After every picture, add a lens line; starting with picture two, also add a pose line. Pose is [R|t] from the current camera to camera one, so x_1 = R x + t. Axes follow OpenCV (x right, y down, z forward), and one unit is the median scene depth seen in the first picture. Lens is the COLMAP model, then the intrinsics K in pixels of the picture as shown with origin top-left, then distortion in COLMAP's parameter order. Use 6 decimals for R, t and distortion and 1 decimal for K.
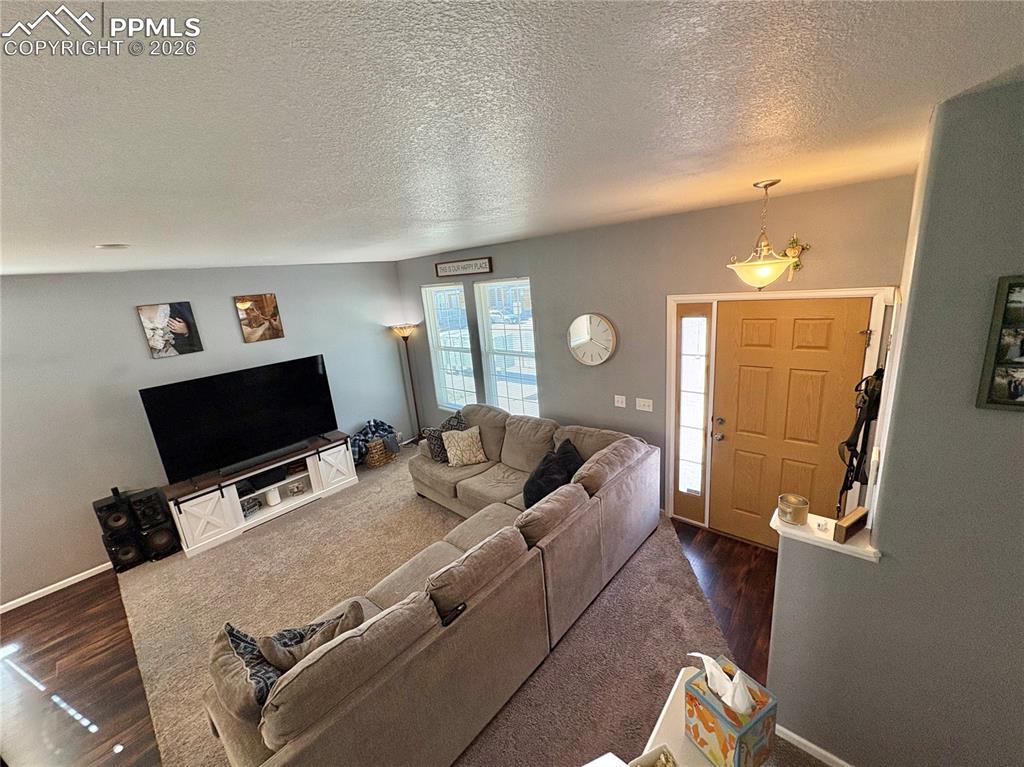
lens RADIAL K [[409.0, 0, 513.0], [0, 409.0, 382.5], [0, 0, 1]] dist [0.000121, 0.001030]
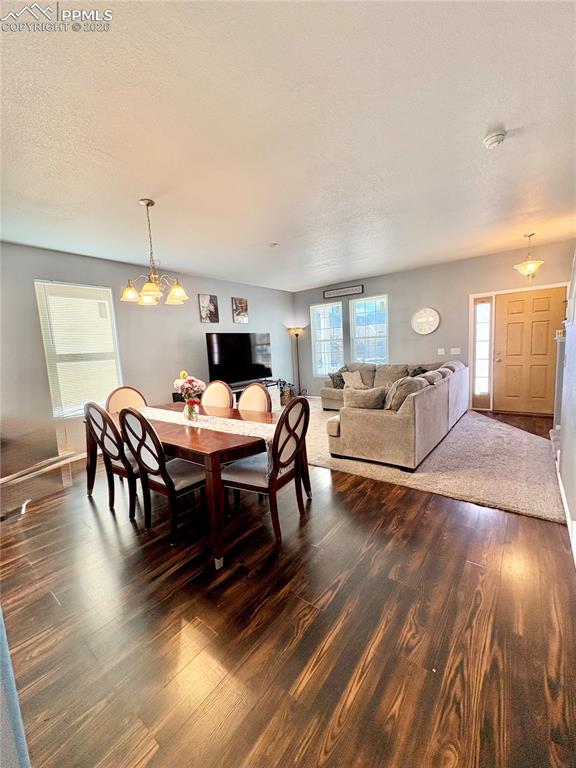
lens RADIAL K [[306.7, 0, 290.6], [0, 306.7, 382.2], [0, 0, 1]] dist [0.000121, 0.001030]
pose [[0.997002, 0.022568, 0.074008, -0.514235], [-0.011727, 0.989542, -0.143769, 0.373705], [-0.076479, 0.142470, 0.986840, -0.347264]]
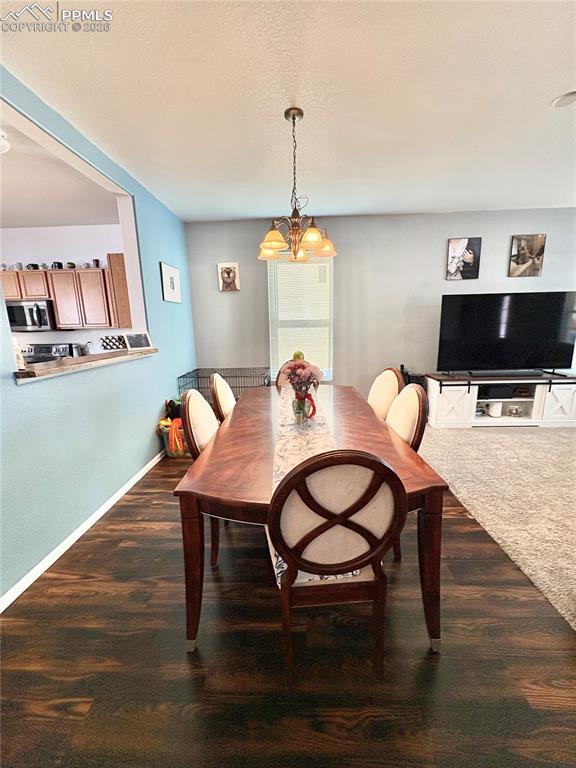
lens RADIAL K [[306.7, 0, 289.0], [0, 306.7, 384.2], [0, 0, 1]] dist [0.000121, 0.001030]
pose [[0.638014, 0.215515, -0.739251, -0.348926], [-0.222548, 0.970674, 0.090911, 0.273069], [0.737164, 0.106516, 0.667266, -0.024177]]
